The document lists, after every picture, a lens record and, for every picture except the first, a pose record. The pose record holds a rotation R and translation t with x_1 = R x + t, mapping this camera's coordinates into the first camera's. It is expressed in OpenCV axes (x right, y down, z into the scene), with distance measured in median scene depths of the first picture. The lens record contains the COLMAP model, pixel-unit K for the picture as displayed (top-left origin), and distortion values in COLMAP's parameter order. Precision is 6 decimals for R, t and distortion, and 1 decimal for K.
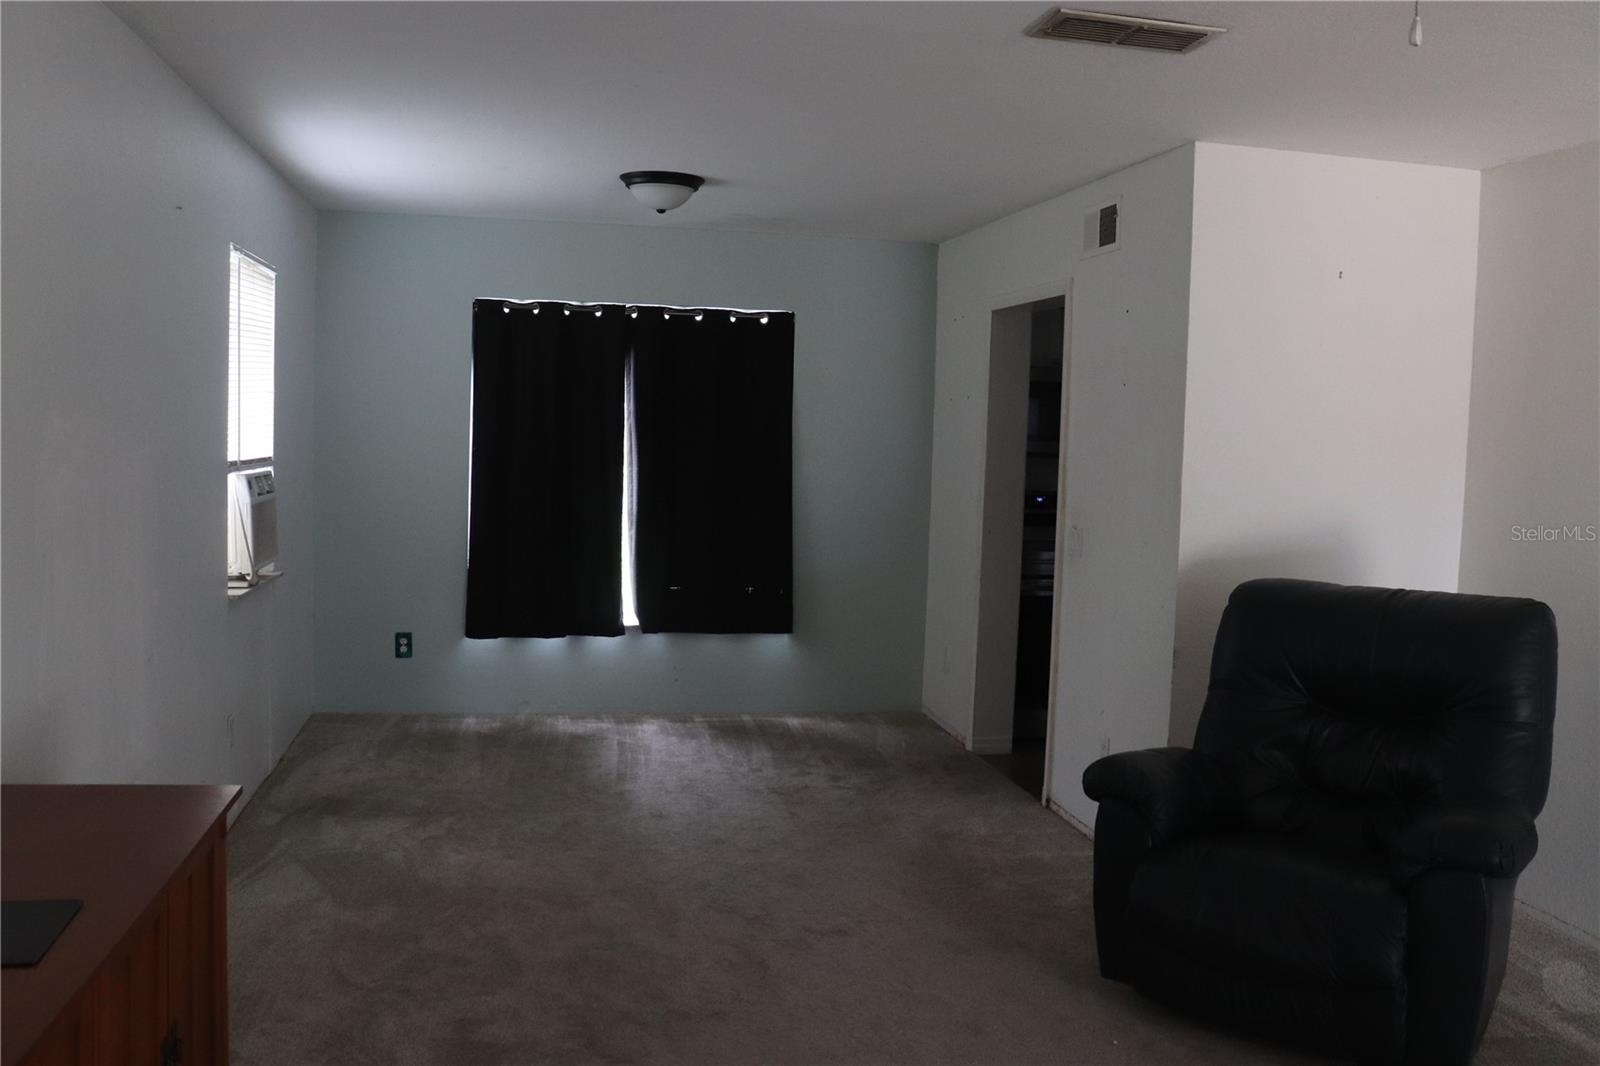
lens RADIAL K [[1357.9, 0, 800.0], [0, 1357.9, 533.0], [0, 0, 1]] dist [-0.001267, -0.000289]
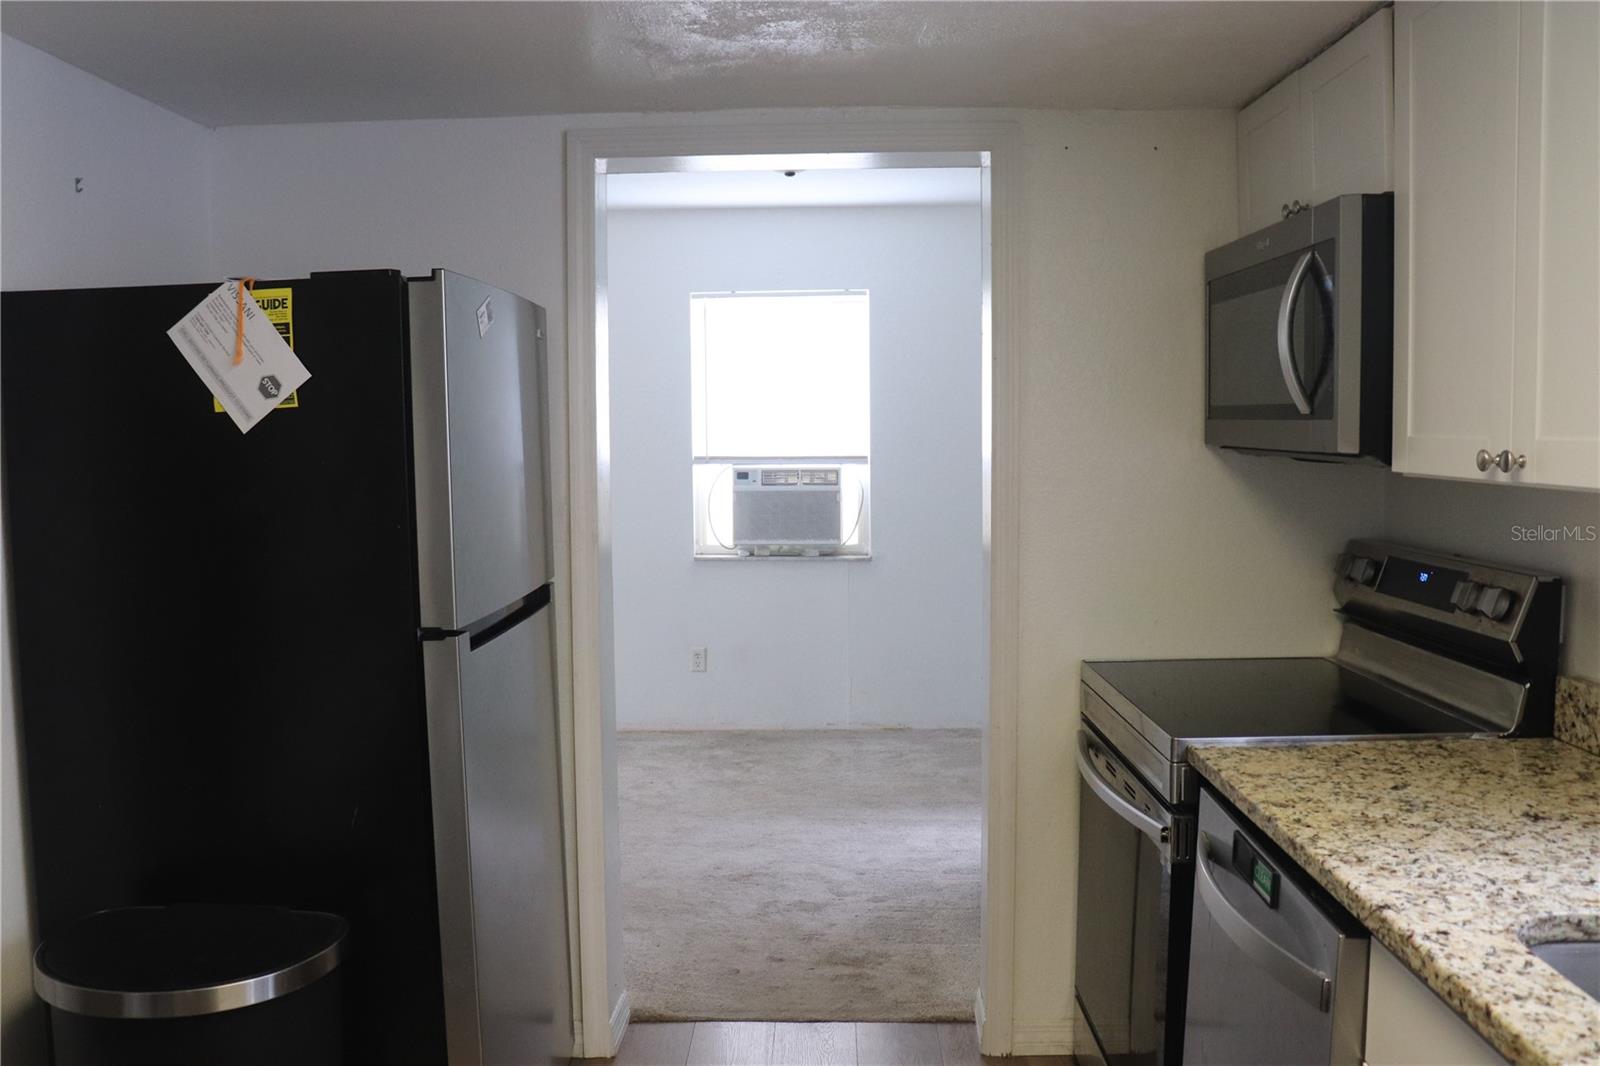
lens RADIAL K [[1357.9, 0, 800.0], [0, 1357.9, 533.0], [0, 0, 1]] dist [-0.001267, -0.000289]
pose [[-0.210789, 0.041266, -0.976660, 0.770340], [-0.077186, 0.995287, 0.058712, -0.057135], [0.974480, 0.087760, -0.206610, 1.224380]]
